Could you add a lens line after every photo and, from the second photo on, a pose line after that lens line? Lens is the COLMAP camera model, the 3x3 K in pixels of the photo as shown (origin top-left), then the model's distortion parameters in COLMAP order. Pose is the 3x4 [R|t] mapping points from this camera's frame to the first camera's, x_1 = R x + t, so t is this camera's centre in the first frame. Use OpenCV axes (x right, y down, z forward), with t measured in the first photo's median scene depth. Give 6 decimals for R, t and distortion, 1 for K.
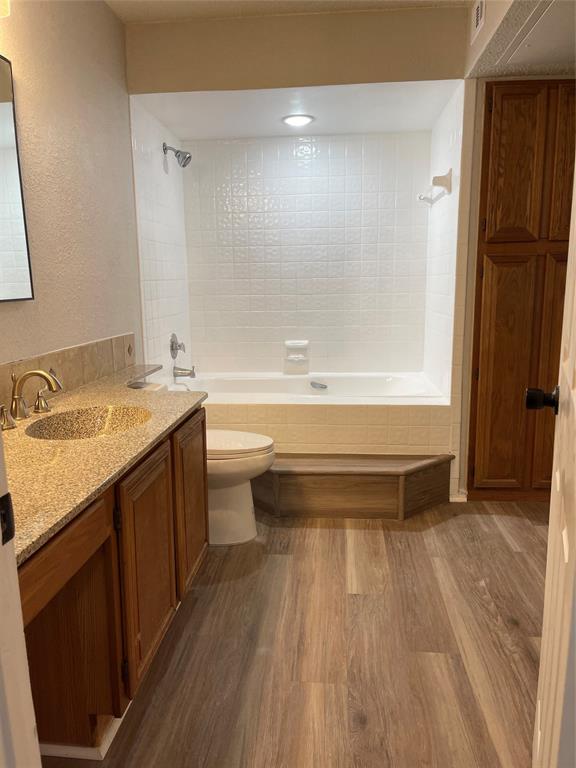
lens RADIAL K [[577.0, 0, 288.0], [0, 577.0, 384.0], [0, 0, 1]] dist [0.053953, -0.067757]
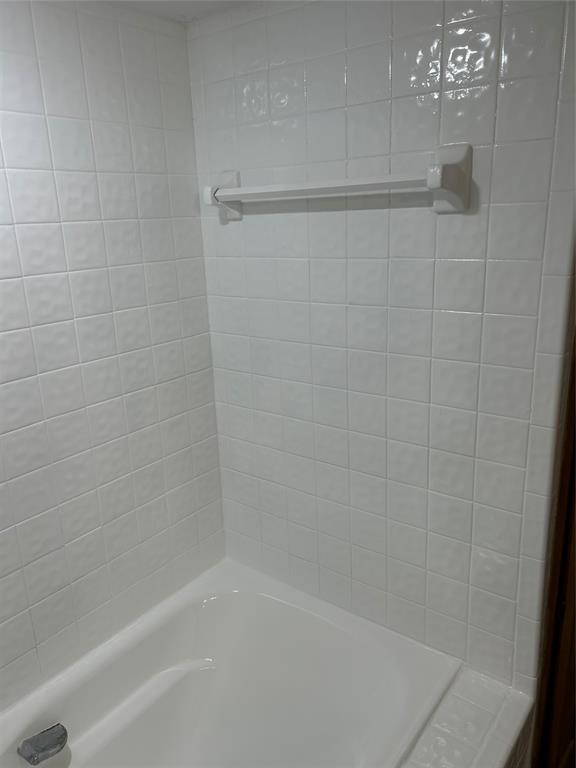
lens RADIAL K [[587.3, 0, 288.0], [0, 587.3, 384.0], [0, 0, 1]] dist [0.008585, 0.001843]
pose [[0.531420, -0.241666, 0.811905, -0.145750], [0.187777, 0.968205, 0.165283, -0.331521], [-0.826034, 0.064623, 0.559904, 0.967980]]
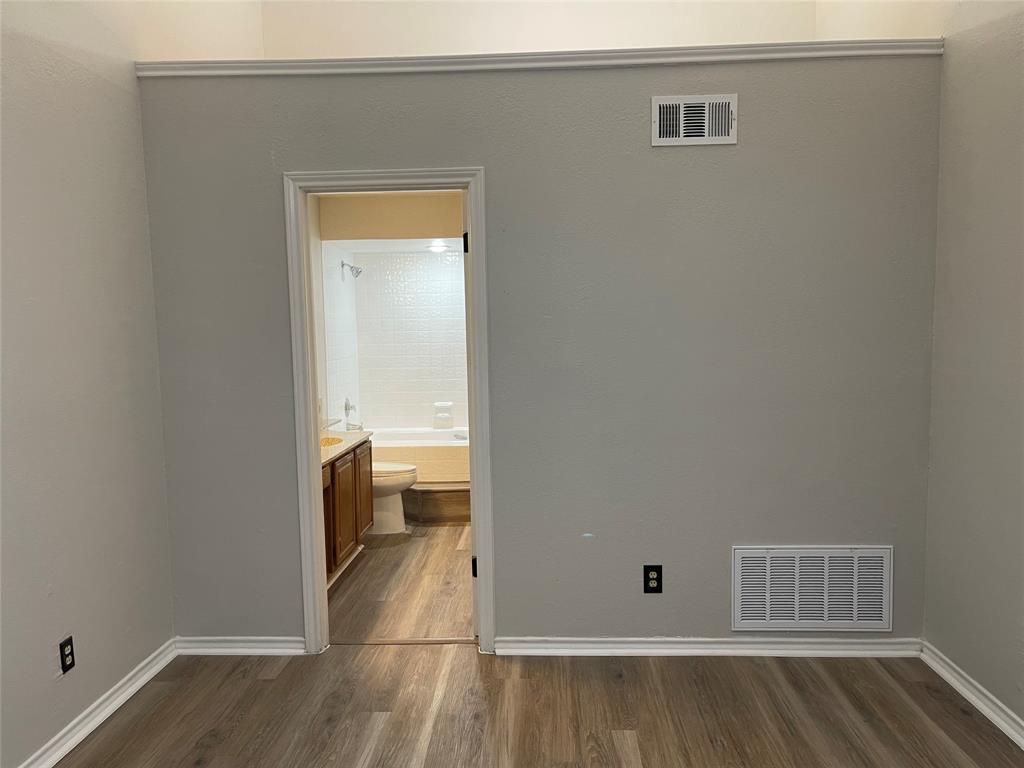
lens RADIAL K [[769.3, 0, 512.0], [0, 769.3, 384.0], [0, 0, 1]] dist [0.053953, -0.067757]
pose [[0.999073, -0.009866, 0.041904, 0.139874], [0.014210, 0.994406, -0.104665, 0.094692], [-0.040637, 0.105163, 0.993624, -1.021982]]
